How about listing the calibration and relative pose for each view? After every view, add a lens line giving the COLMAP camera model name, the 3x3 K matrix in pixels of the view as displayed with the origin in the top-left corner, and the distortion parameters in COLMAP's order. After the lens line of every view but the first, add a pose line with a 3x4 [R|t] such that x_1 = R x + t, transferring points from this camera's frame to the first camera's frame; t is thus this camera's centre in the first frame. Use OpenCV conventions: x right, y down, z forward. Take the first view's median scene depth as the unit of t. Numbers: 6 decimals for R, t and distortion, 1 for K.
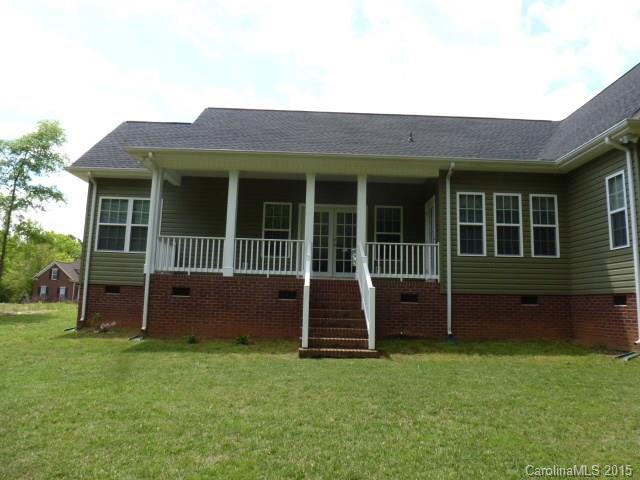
lens RADIAL K [[472.6, 0, 319.4], [0, 472.6, 236.0], [0, 0, 1]] dist [-0.036021, -0.009788]
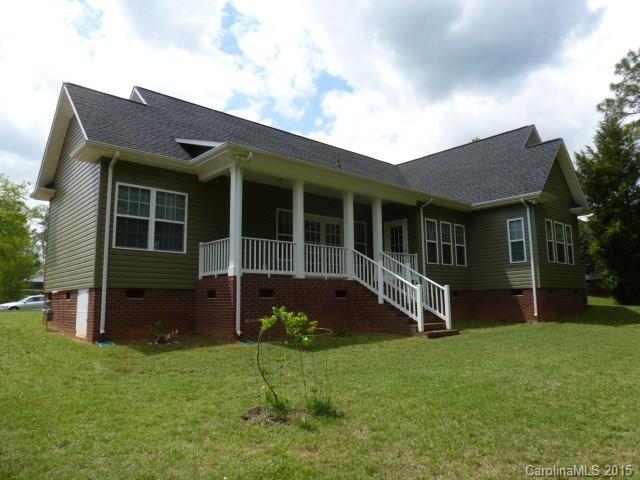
lens RADIAL K [[472.6, 0, 318.9], [0, 472.6, 240.4], [0, 0, 1]] dist [-0.036021, -0.009788]
pose [[0.742449, 0.049586, 0.668065, -0.766324], [-0.065115, 0.997876, -0.001700, -0.003040], [-0.666730, -0.042239, 0.744101, 0.139288]]
